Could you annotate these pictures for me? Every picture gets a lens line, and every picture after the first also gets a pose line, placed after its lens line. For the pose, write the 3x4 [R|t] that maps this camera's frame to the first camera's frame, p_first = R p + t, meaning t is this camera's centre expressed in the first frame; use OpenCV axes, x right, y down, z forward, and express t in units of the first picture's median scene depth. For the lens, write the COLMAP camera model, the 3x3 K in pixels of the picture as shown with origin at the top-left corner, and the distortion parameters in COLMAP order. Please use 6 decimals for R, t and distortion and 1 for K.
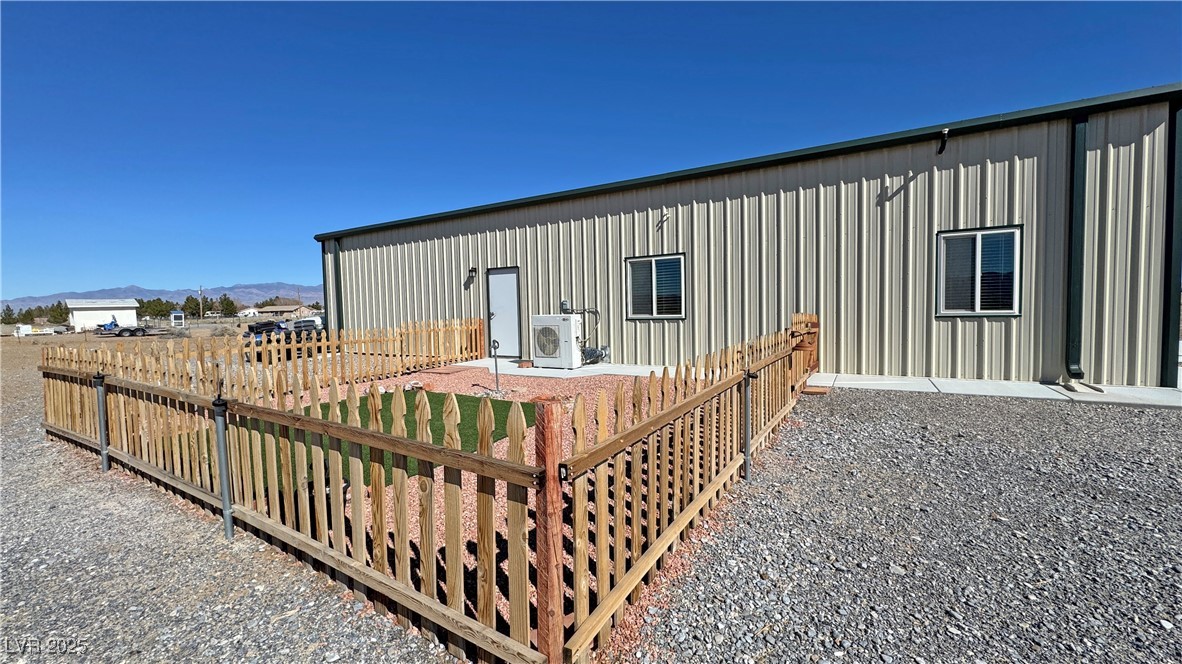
lens RADIAL K [[469.7, 0, 574.2], [0, 469.7, 335.6], [0, 0, 1]] dist [-0.001040, 0.000019]
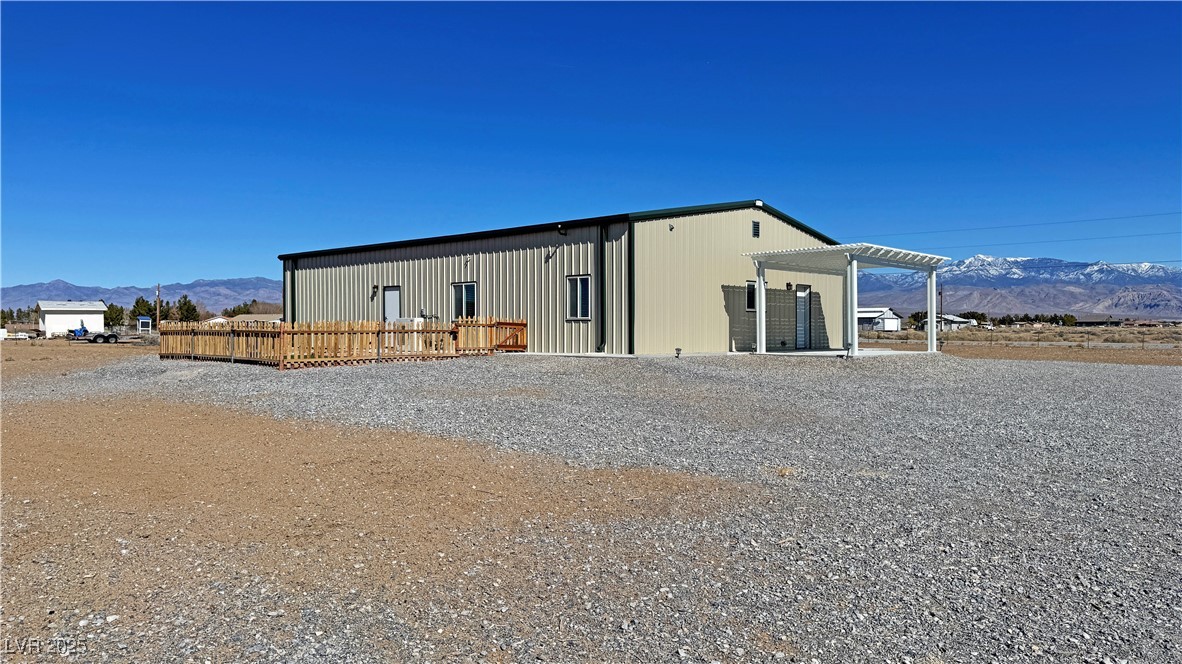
lens RADIAL K [[814.2, 0, 595.5], [0, 814.2, 329.6], [0, 0, 1]] dist [0.003406, -0.002732]
pose [[0.986011, 0.019292, -0.165559, 0.850533], [-0.028114, 0.998297, -0.051113, 0.096063], [0.164291, 0.055053, 0.984874, -1.314005]]
